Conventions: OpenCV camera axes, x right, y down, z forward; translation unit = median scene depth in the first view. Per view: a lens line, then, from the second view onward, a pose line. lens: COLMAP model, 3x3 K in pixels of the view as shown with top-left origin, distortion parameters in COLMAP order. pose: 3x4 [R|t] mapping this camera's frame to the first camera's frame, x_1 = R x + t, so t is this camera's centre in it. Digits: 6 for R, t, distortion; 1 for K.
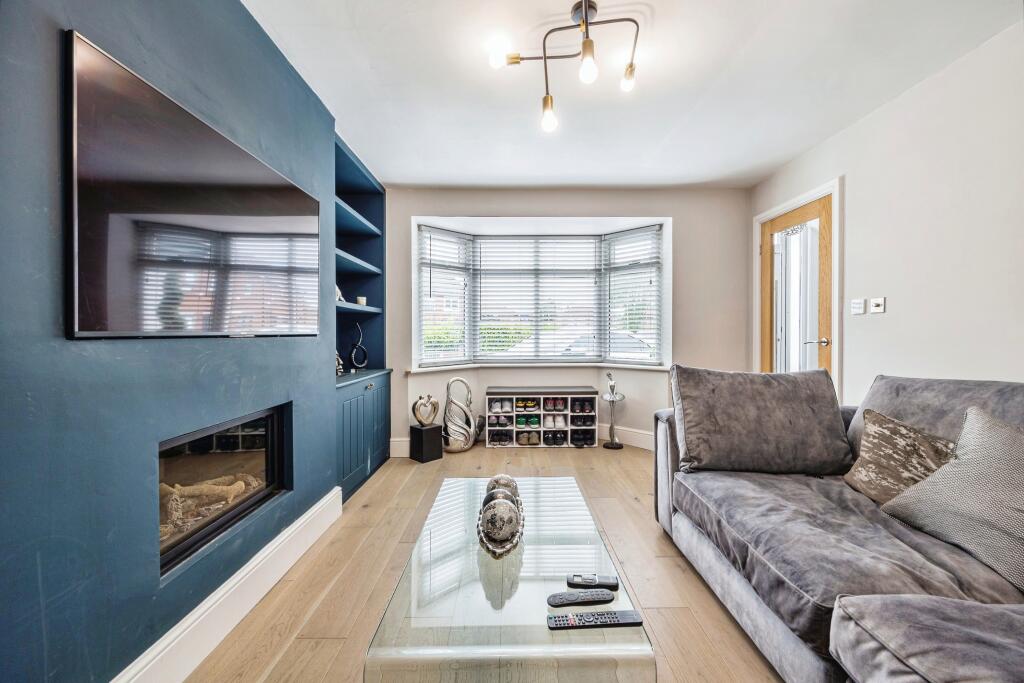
lens RADIAL K [[416.5, 0, 514.8], [0, 416.5, 337.8], [0, 0, 1]] dist [-0.000634, -0.000456]
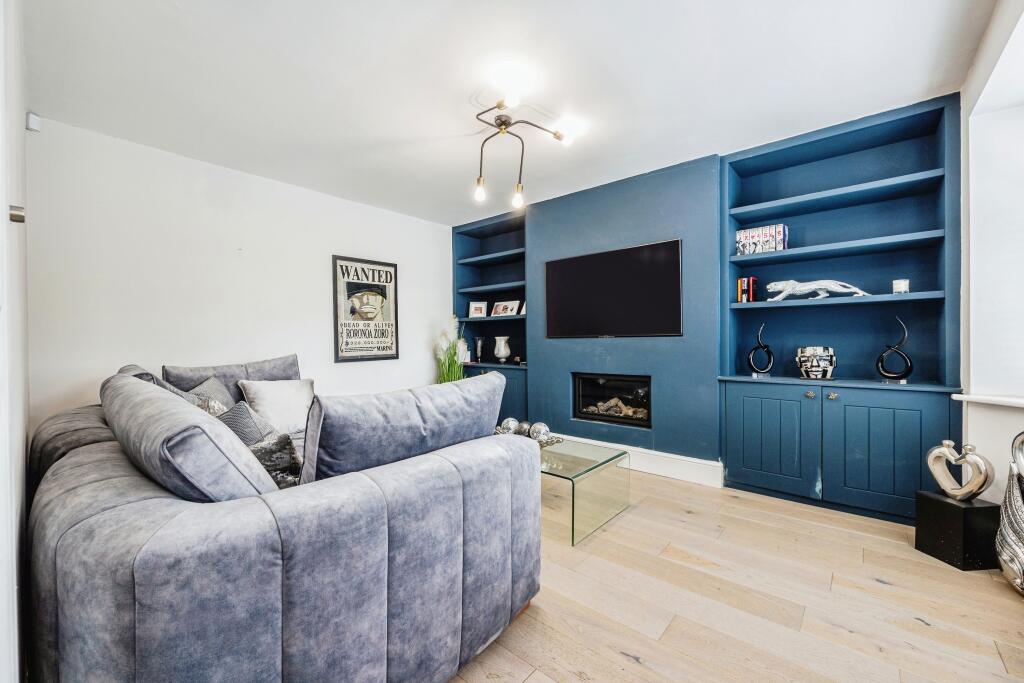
lens RADIAL K [[416.5, 0, 511.7], [0, 416.5, 340.0], [0, 0, 1]] dist [-0.000634, -0.000456]
pose [[-0.660853, 0.005815, -0.750493, 0.611594], [-0.005080, 0.999912, 0.012221, -0.001727], [0.750498, 0.011888, -0.660765, 0.965746]]
